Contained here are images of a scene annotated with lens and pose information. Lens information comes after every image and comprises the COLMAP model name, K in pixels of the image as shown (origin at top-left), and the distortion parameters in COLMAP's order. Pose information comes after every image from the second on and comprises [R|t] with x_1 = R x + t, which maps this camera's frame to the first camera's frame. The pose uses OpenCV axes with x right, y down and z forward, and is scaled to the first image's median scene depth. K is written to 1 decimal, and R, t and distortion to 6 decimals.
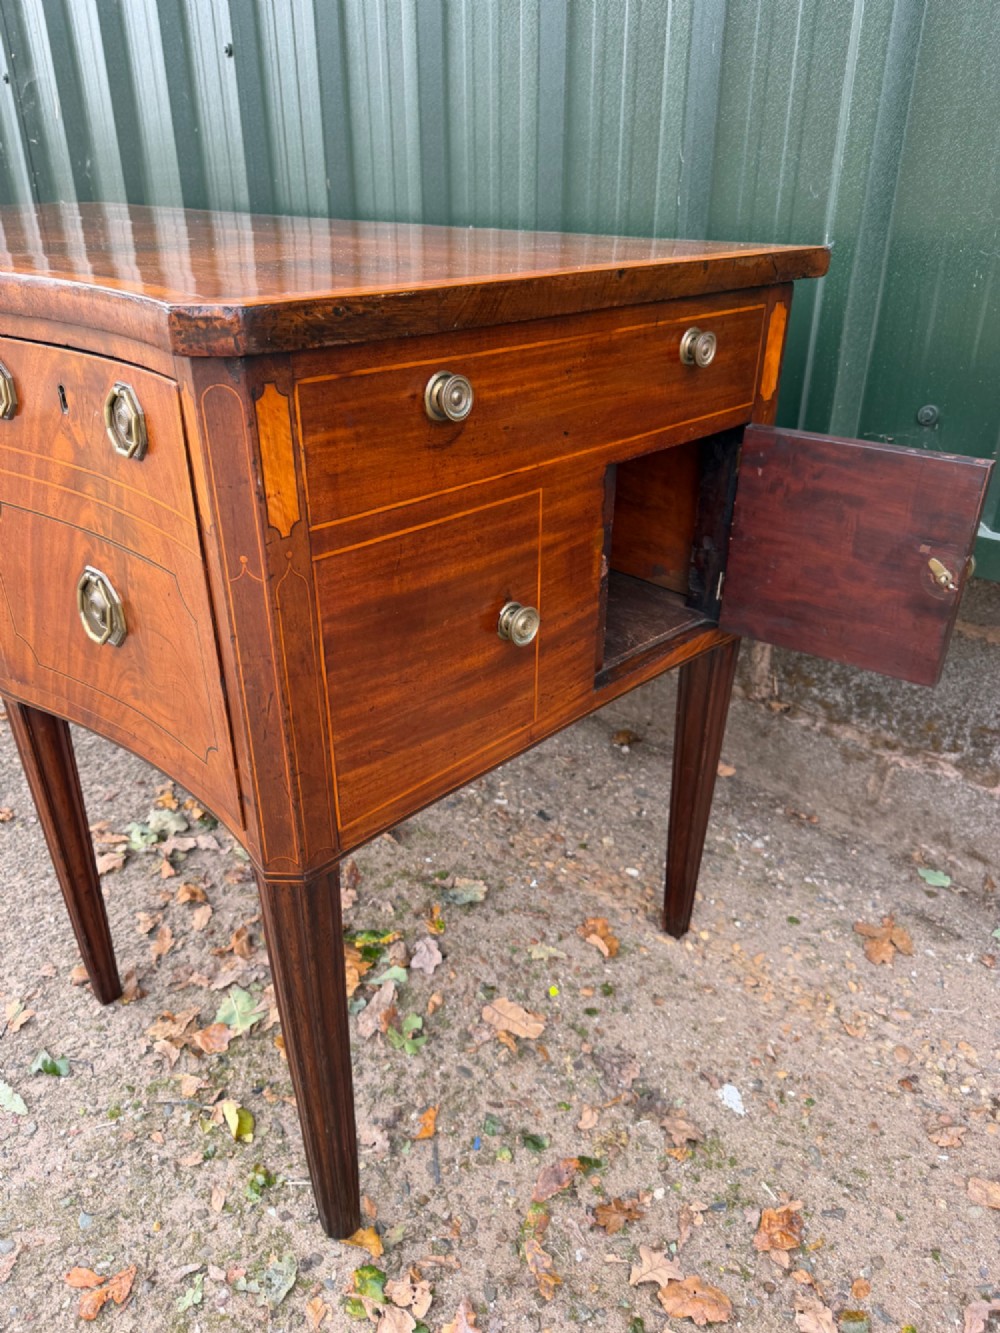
lens RADIAL K [[939.7, 0, 497.2], [0, 939.7, 669.4], [0, 0, 1]] dist [0.021511, -0.023504]
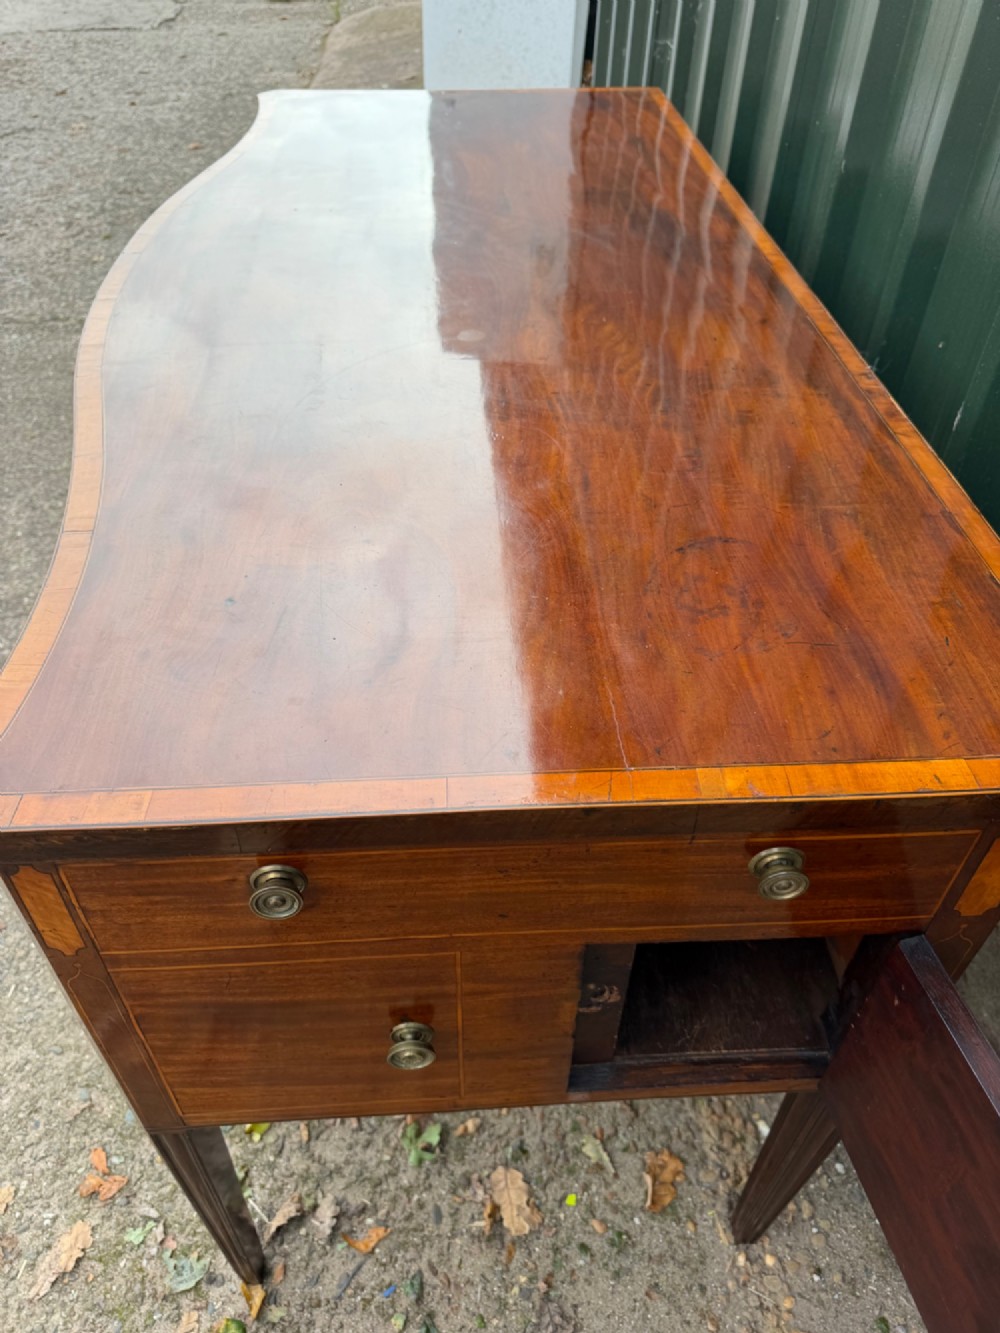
lens RADIAL K [[962.1, 0, 503.3], [0, 962.1, 670.1], [0, 0, 1]] dist [-0.002769, -0.003959]
pose [[0.748170, 0.460911, -0.477287, 0.253206], [-0.320126, 0.880830, 0.348795, -0.499647], [0.581172, -0.108166, 0.806560, 0.267675]]
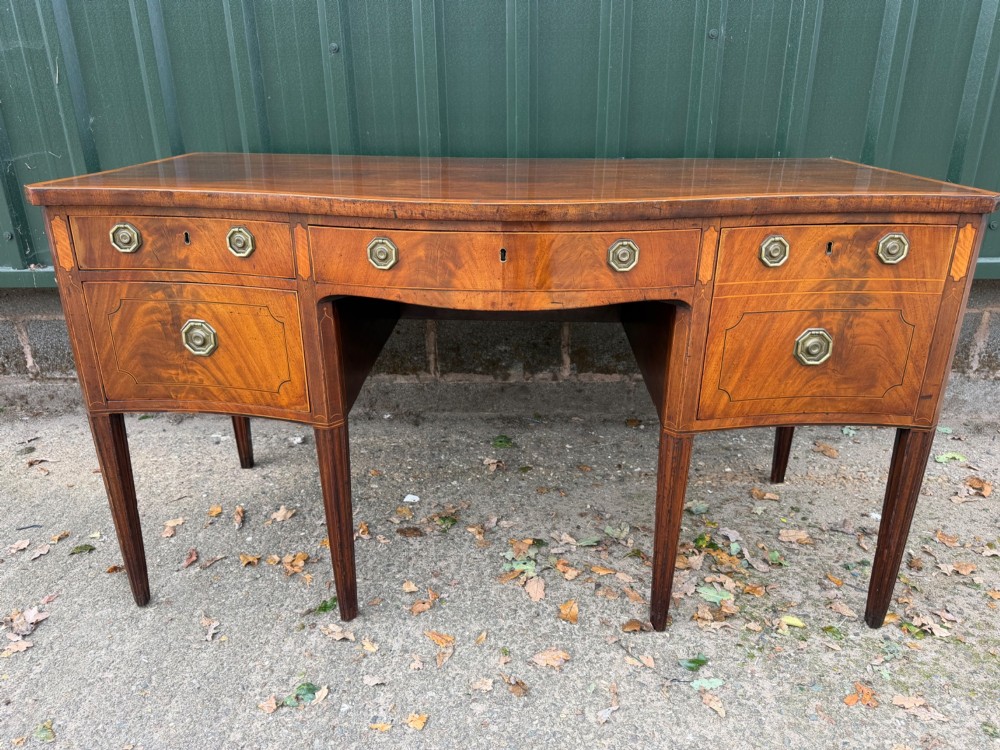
lens RADIAL K [[705.0, 0, 500.0], [0, 705.0, 375.0], [0, 0, 1]] dist [0.021511, -0.023504]
pose [[0.728881, -0.253879, 0.635829, -1.407842], [0.318358, 0.947874, 0.013526, -0.180423], [-0.606120, 0.192562, 0.771712, 0.170055]]
